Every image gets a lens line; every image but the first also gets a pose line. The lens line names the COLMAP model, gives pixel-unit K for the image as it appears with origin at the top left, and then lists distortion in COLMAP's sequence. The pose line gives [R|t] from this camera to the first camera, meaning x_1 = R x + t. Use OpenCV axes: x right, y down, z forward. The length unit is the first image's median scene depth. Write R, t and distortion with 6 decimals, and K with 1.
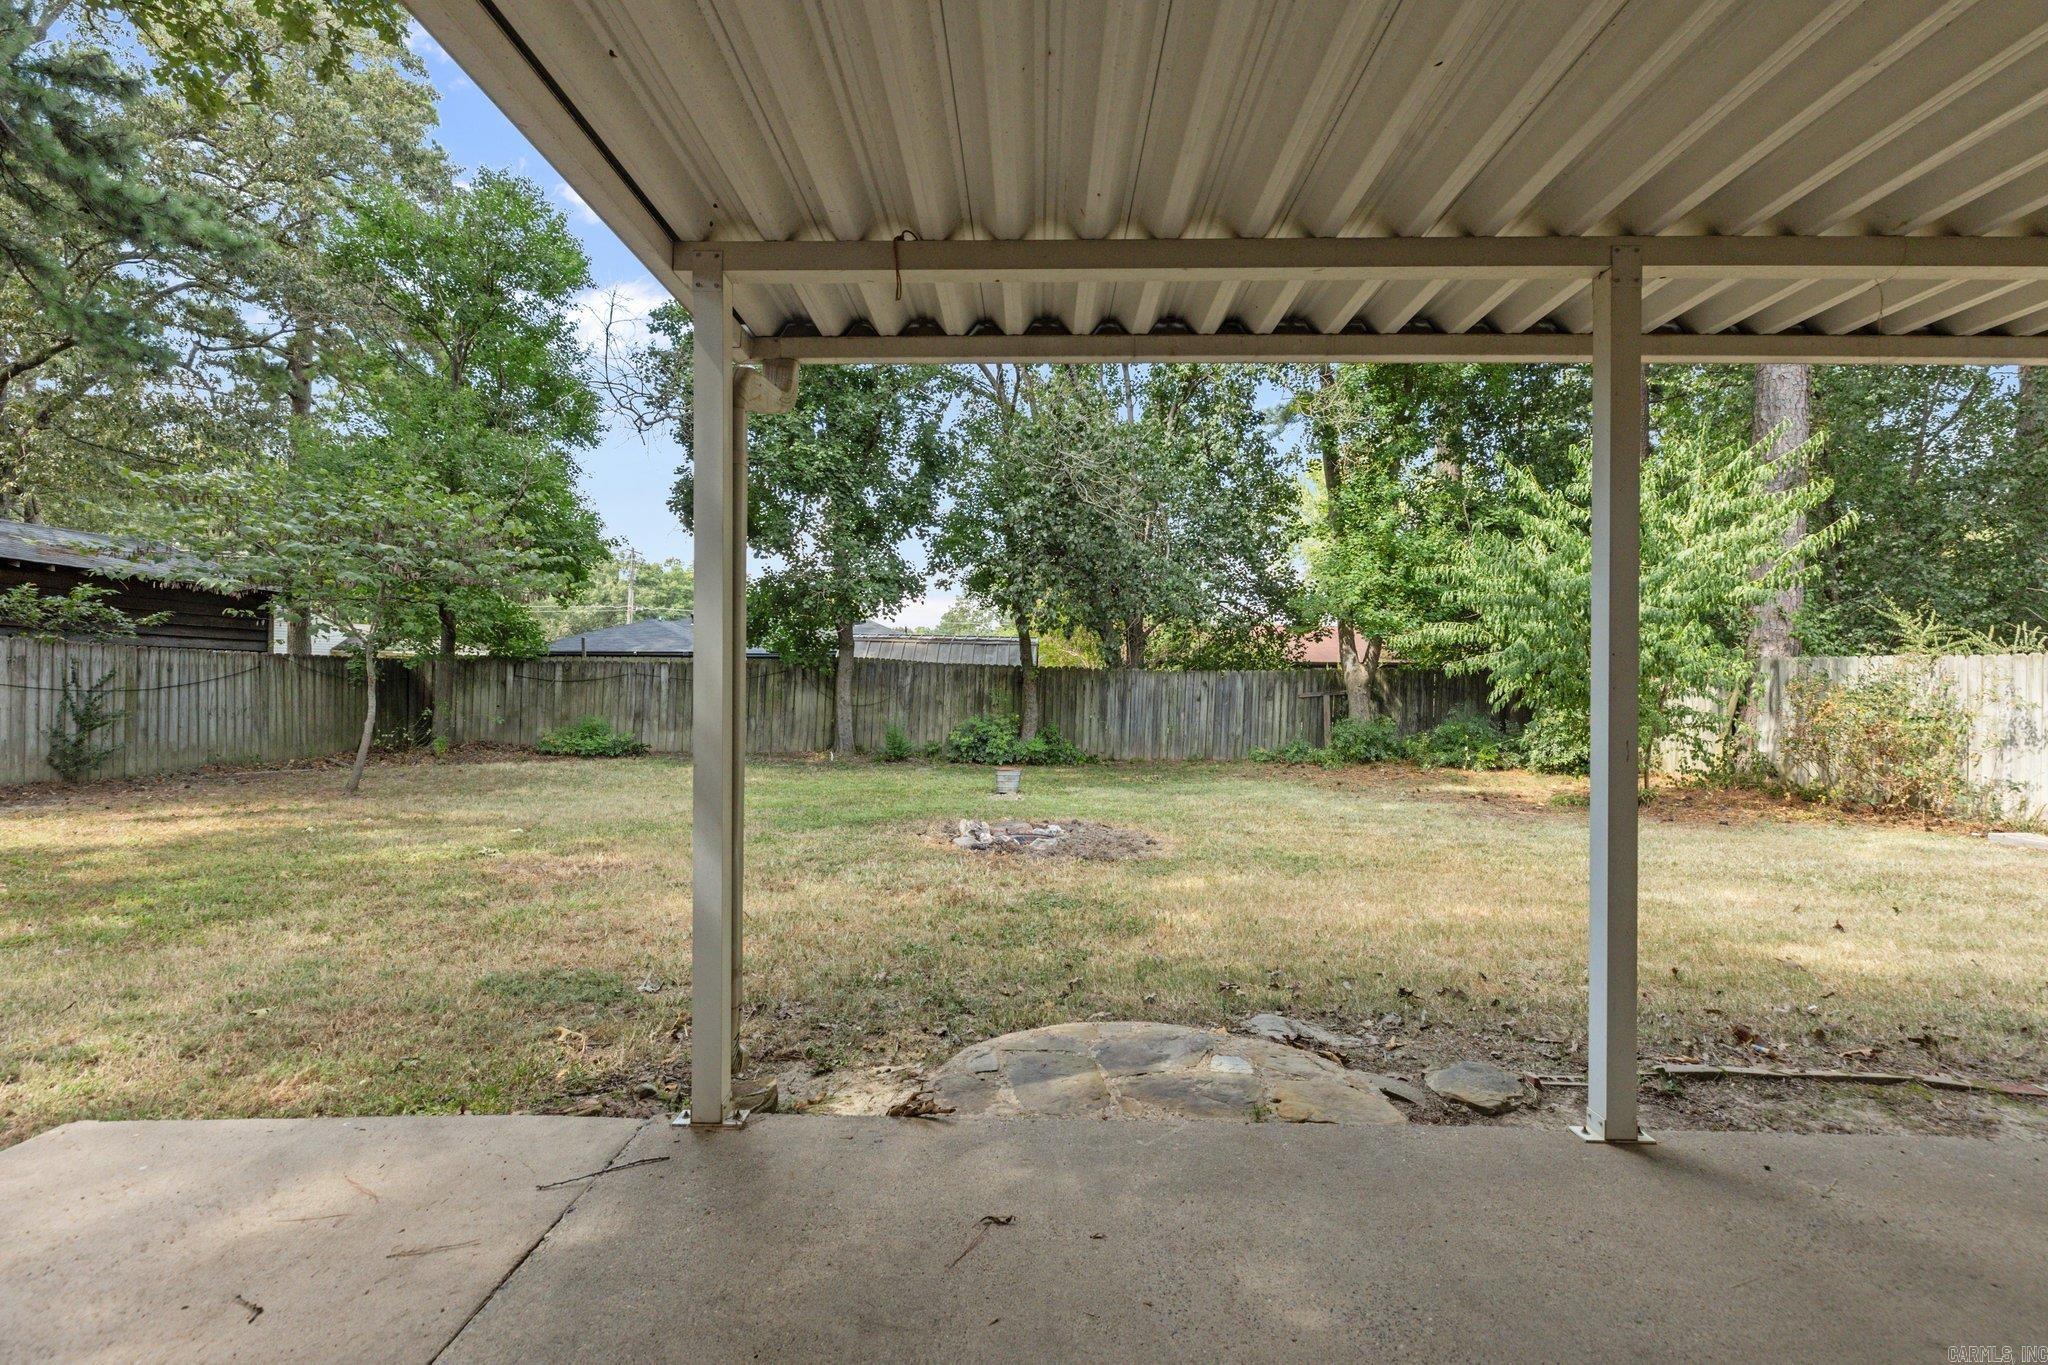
lens RADIAL K [[930.6, 0, 1028.3], [0, 930.6, 681.7], [0, 0, 1]] dist [0.004476, 0.000531]
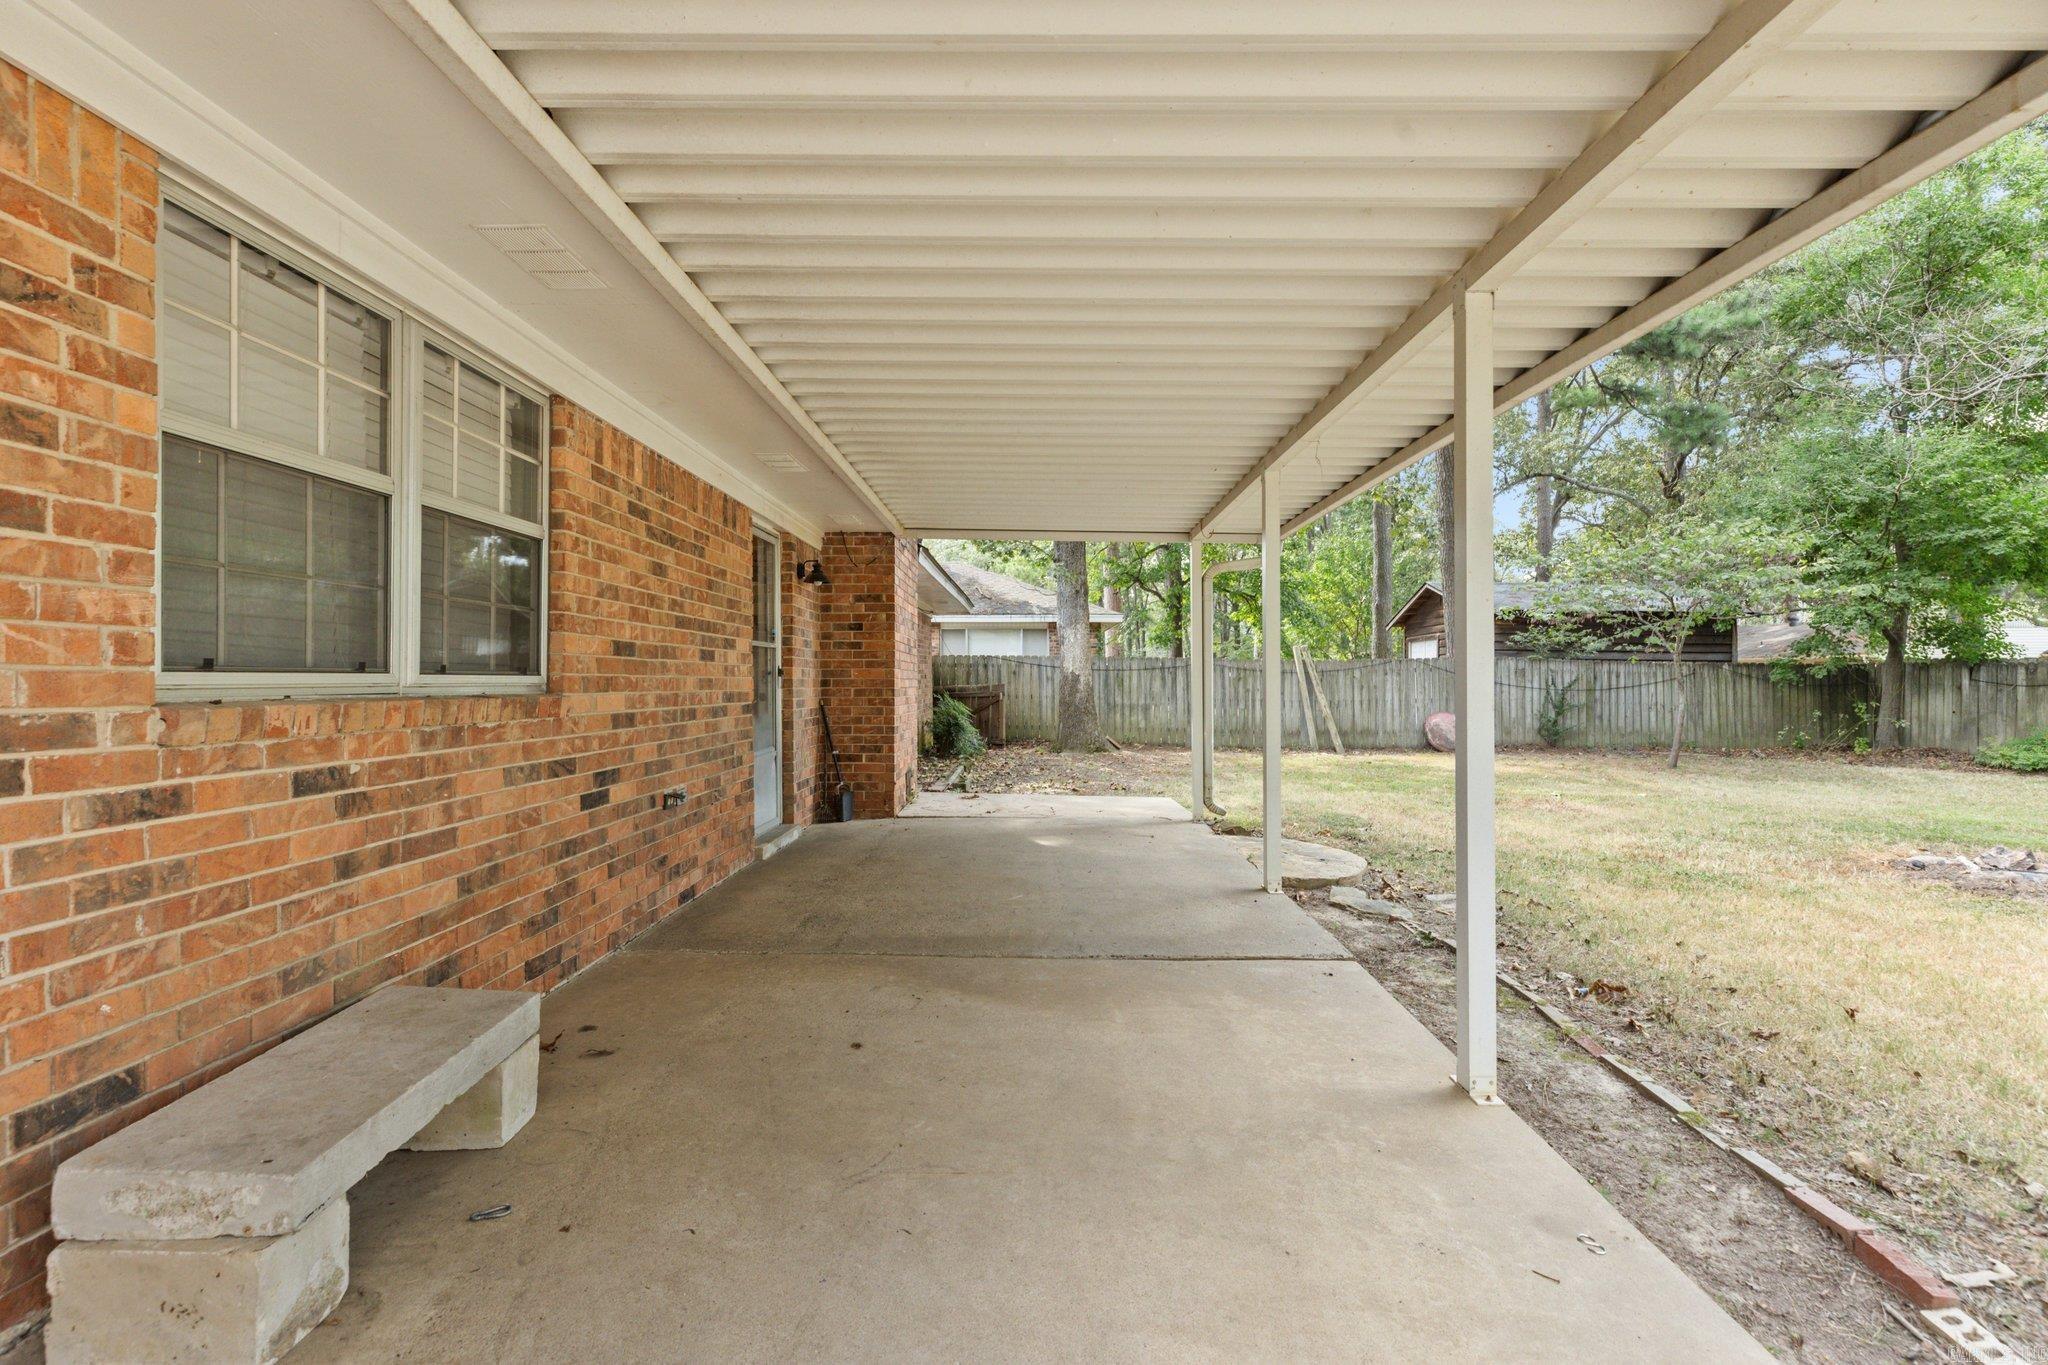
lens RADIAL K [[930.6, 0, 1026.7], [0, 930.6, 684.8], [0, 0, 1]] dist [0.004476, 0.000531]
pose [[-0.001867, 0.001218, -0.999998, 0.538188], [-0.006064, 0.999981, 0.001229, 0.004447], [0.999980, 0.006066, -0.001859, 0.086169]]
